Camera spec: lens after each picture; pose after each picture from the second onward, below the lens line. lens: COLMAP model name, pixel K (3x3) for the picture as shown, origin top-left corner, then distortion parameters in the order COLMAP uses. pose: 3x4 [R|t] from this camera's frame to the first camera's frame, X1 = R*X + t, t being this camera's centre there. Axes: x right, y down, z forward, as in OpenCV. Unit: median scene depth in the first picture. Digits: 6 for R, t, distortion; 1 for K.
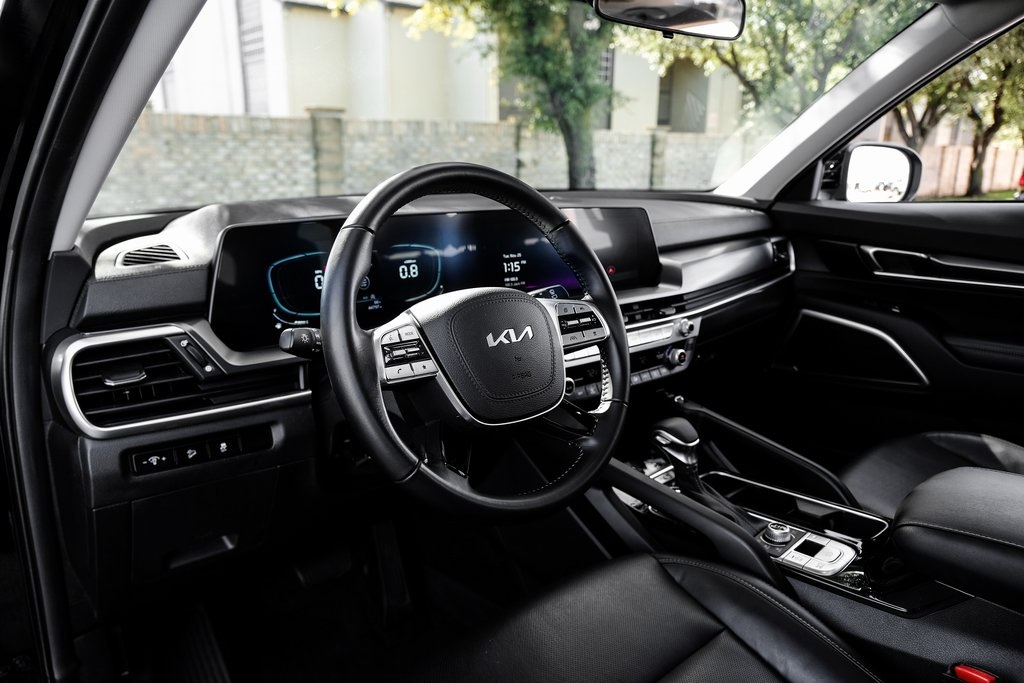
lens RADIAL K [[713.2, 0, 508.1], [0, 713.2, 338.7], [0, 0, 1]] dist [-0.000489, -0.000591]
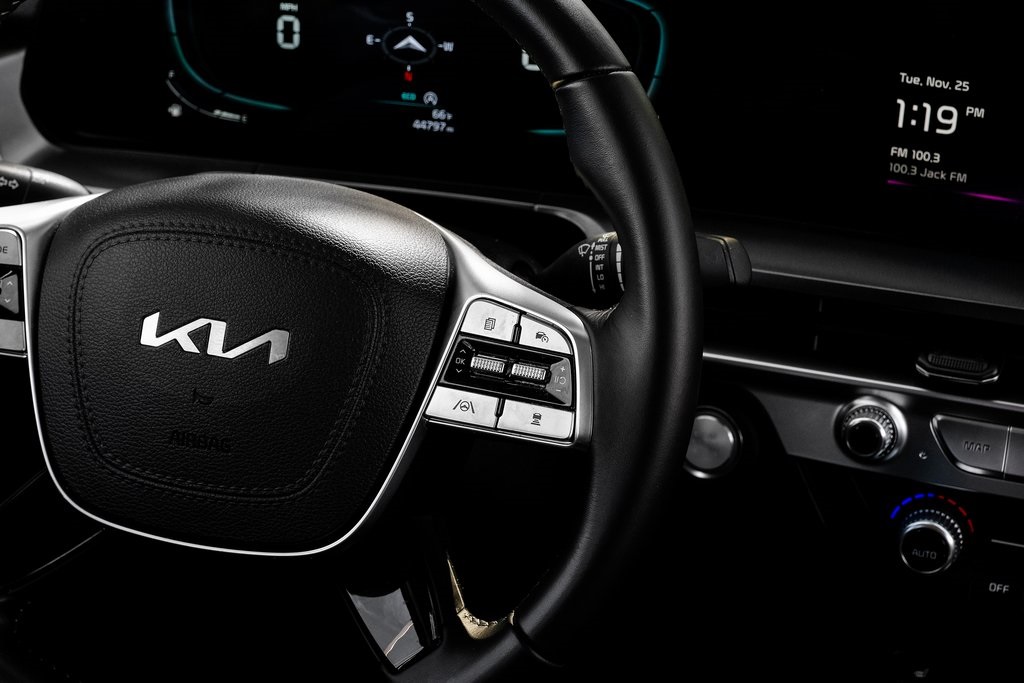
lens RADIAL K [[2440.0, 0, 471.6], [0, 2440.0, 360.7], [0, 0, 1]] dist [-0.057730, 1.450823]
pose [[0.536737, 0.379314, -0.753680, 0.889028], [-0.201541, 0.925031, 0.322024, -0.367345], [0.819326, -0.020945, 0.572946, 0.286548]]
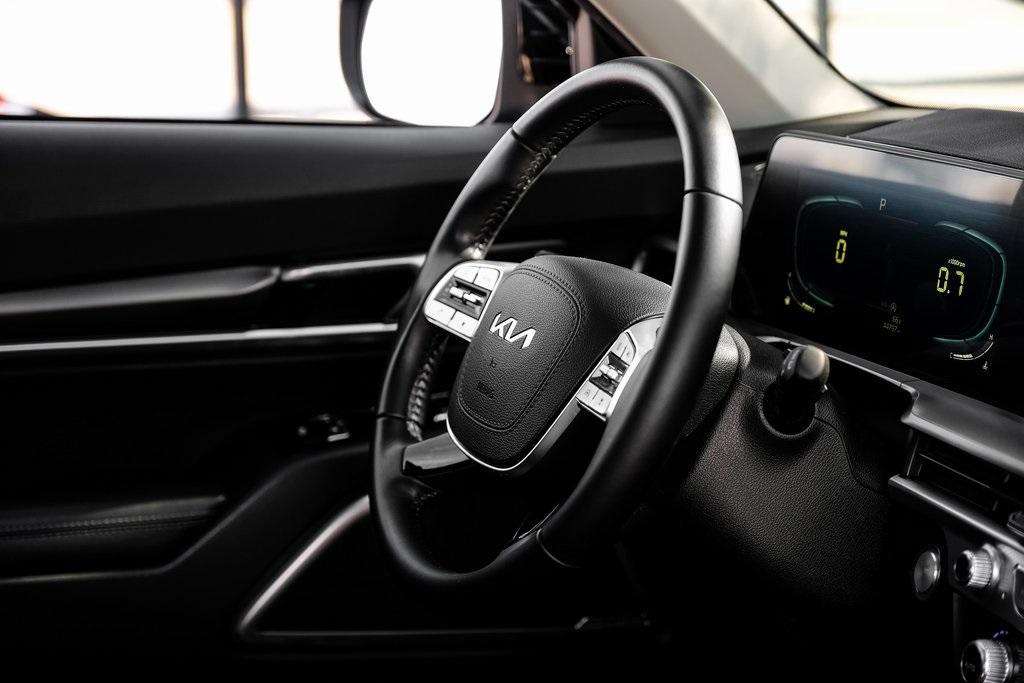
lens RADIAL K [[2440.0, 0, 471.6], [0, 2440.0, 360.7], [0, 0, 1]] dist [-0.057730, 1.450823]
pose [[-0.342451, 0.181955, -0.921748, 1.628605], [-0.238700, 0.932027, 0.272667, -0.452775], [0.908708, 0.313397, -0.275741, 1.279039]]
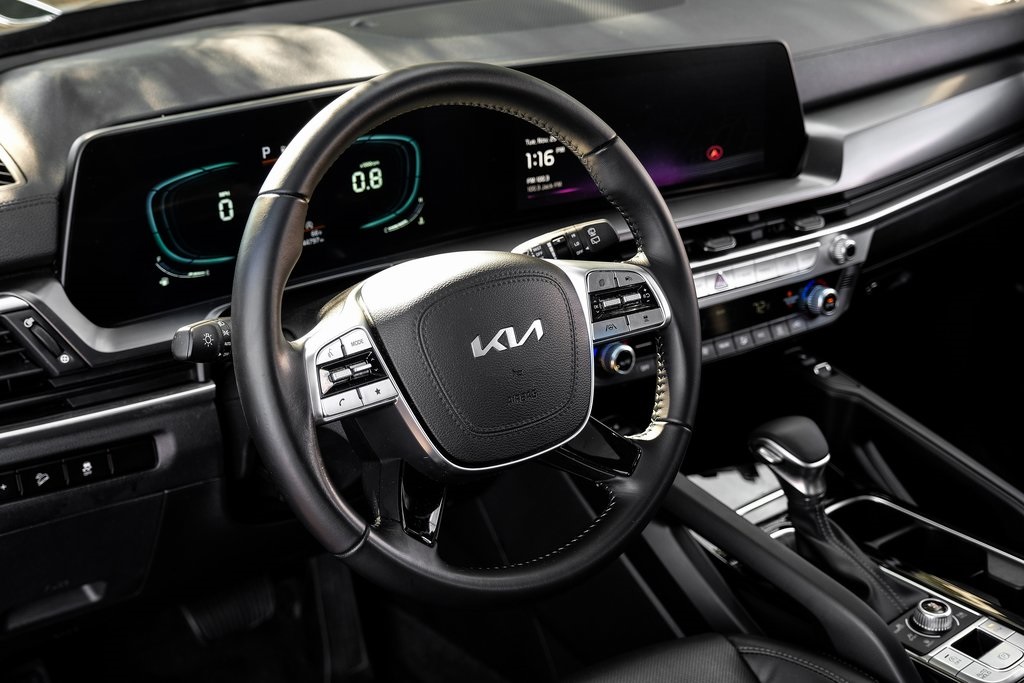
lens RADIAL K [[1459.1, 0, 512.0], [0, 1459.1, 341.5], [0, 0, 1]] dist [0.077539, -0.020494]
pose [[0.997645, 0.041834, -0.054357, 0.067175], [-0.031966, 0.984723, 0.171167, -0.193493], [0.060687, -0.169026, 0.983741, -0.293493]]
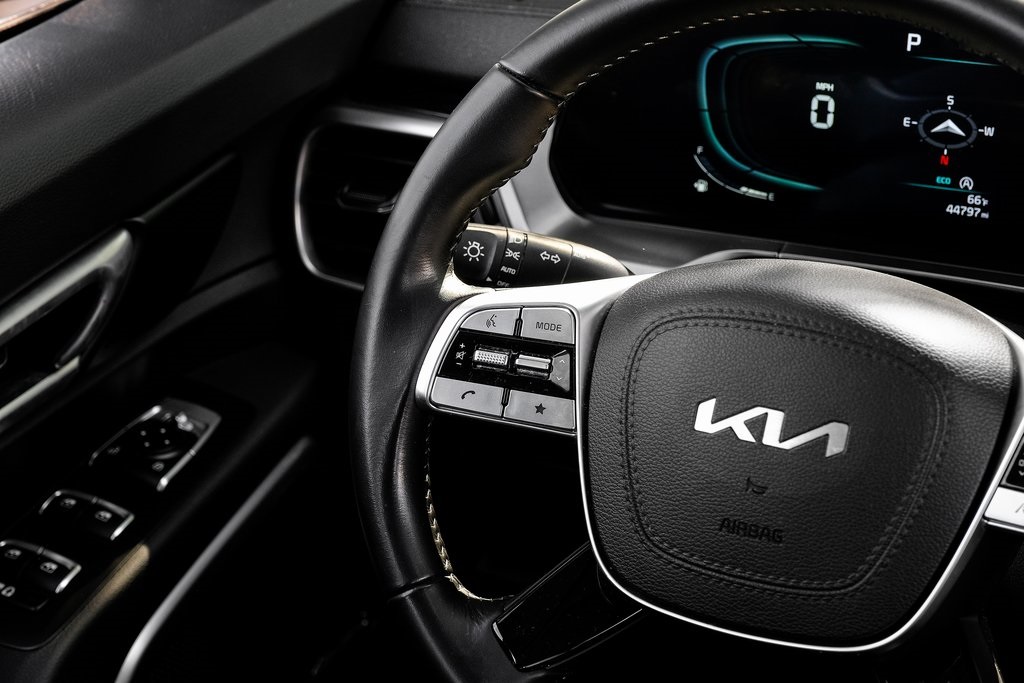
lens RADIAL K [[2440.0, 0, 471.6], [0, 2440.0, 360.7], [0, 0, 1]] dist [-0.057730, 1.450823]
pose [[0.398731, 0.388945, -0.830503, 0.837448], [-0.193042, 0.920913, 0.338605, -0.371193], [0.896520, 0.025310, 0.442280, 0.217884]]
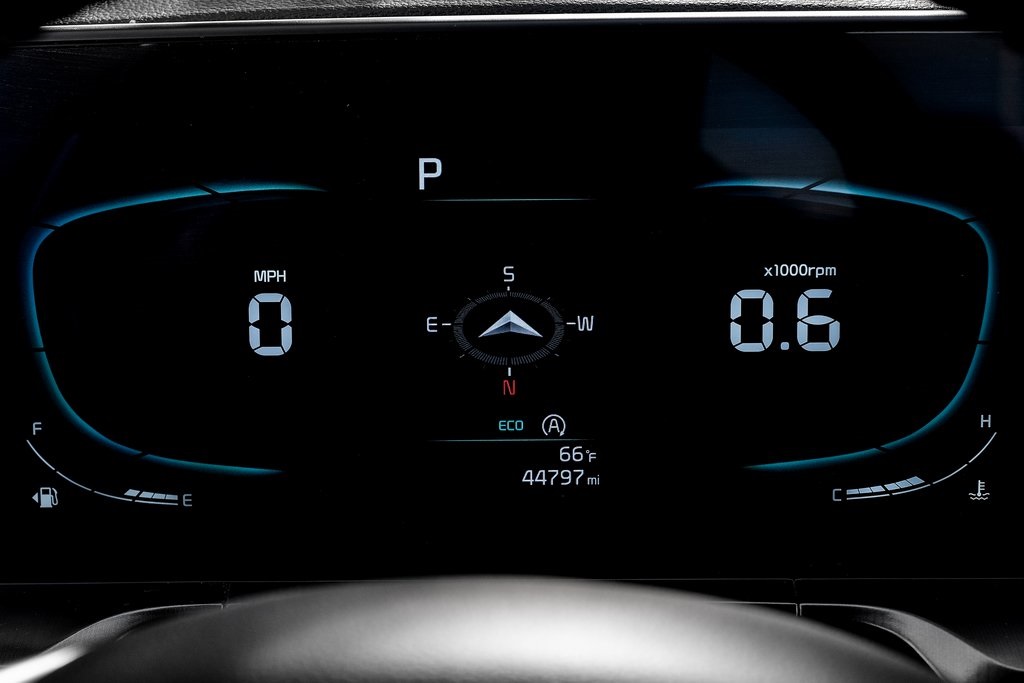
lens RADIAL K [[1632.3, 0, 506.7], [0, 1632.3, 334.5], [0, 0, 1]] dist [0.007231, 0.138351]
pose [[0.725647, 0.153283, -0.670776, 0.110059], [-0.154582, 0.986267, 0.058150, -0.113778], [0.670478, 0.061493, 0.739377, 0.679761]]
